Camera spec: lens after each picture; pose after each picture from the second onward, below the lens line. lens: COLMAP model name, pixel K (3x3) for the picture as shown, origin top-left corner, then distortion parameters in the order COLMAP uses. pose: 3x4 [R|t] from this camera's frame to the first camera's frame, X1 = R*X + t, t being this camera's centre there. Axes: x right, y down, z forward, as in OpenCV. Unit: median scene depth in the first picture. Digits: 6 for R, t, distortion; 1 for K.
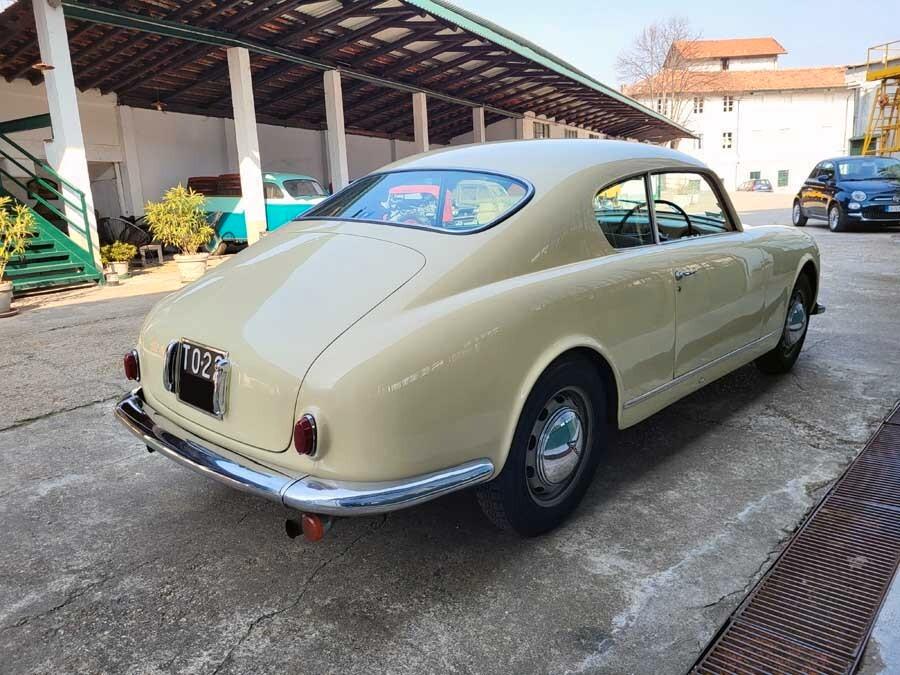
lens RADIAL K [[683.3, 0, 445.0], [0, 683.3, 343.4], [0, 0, 1]] dist [0.047833, -0.037334]
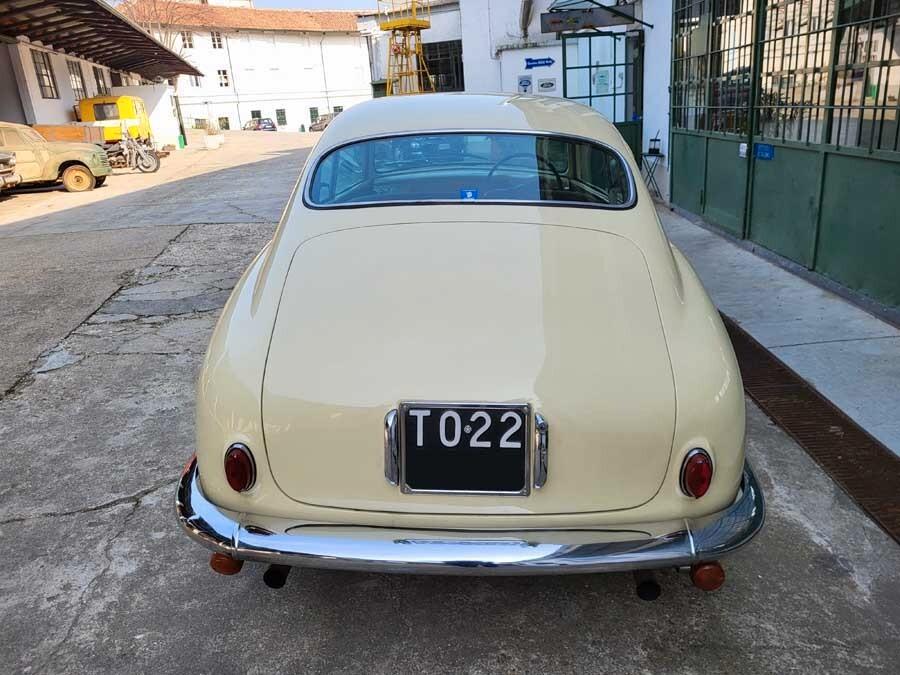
lens RADIAL K [[683.3, 0, 451.7], [0, 683.3, 339.8], [0, 0, 1]] dist [0.047833, -0.037334]
pose [[0.761968, -0.209597, 0.612759, -0.126624], [0.161180, 0.977782, 0.134027, -0.025630], [-0.627237, -0.003359, 0.778822, 0.075765]]
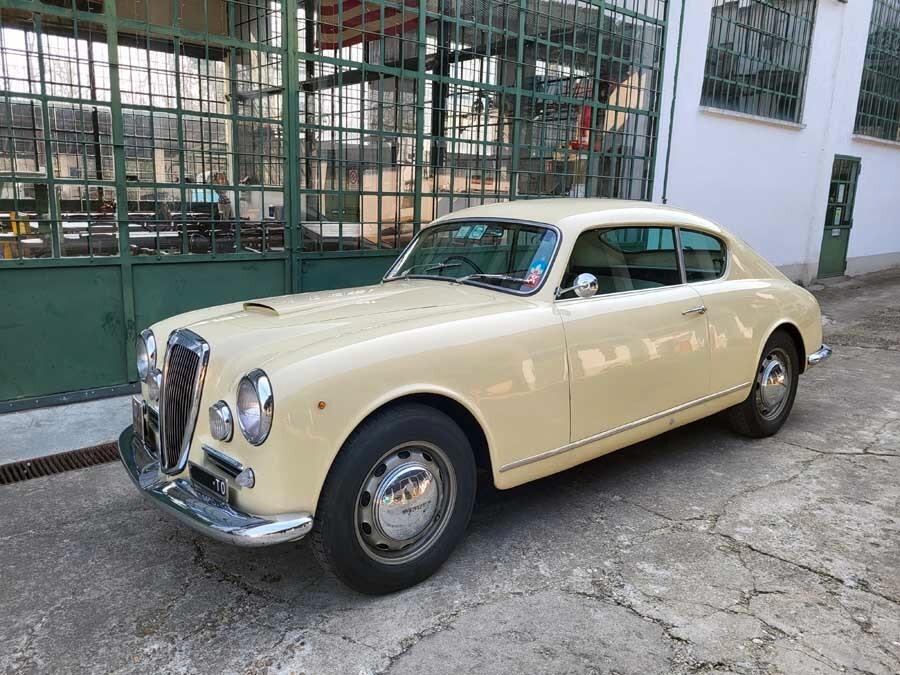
lens RADIAL K [[683.3, 0, 449.4], [0, 683.3, 322.7], [0, 0, 1]] dist [0.047833, -0.037334]
pose [[-0.989131, -0.009719, 0.146718, 0.048302], [0.046784, 0.925157, 0.376692, -0.141335], [-0.139399, 0.379461, -0.914646, 0.554650]]
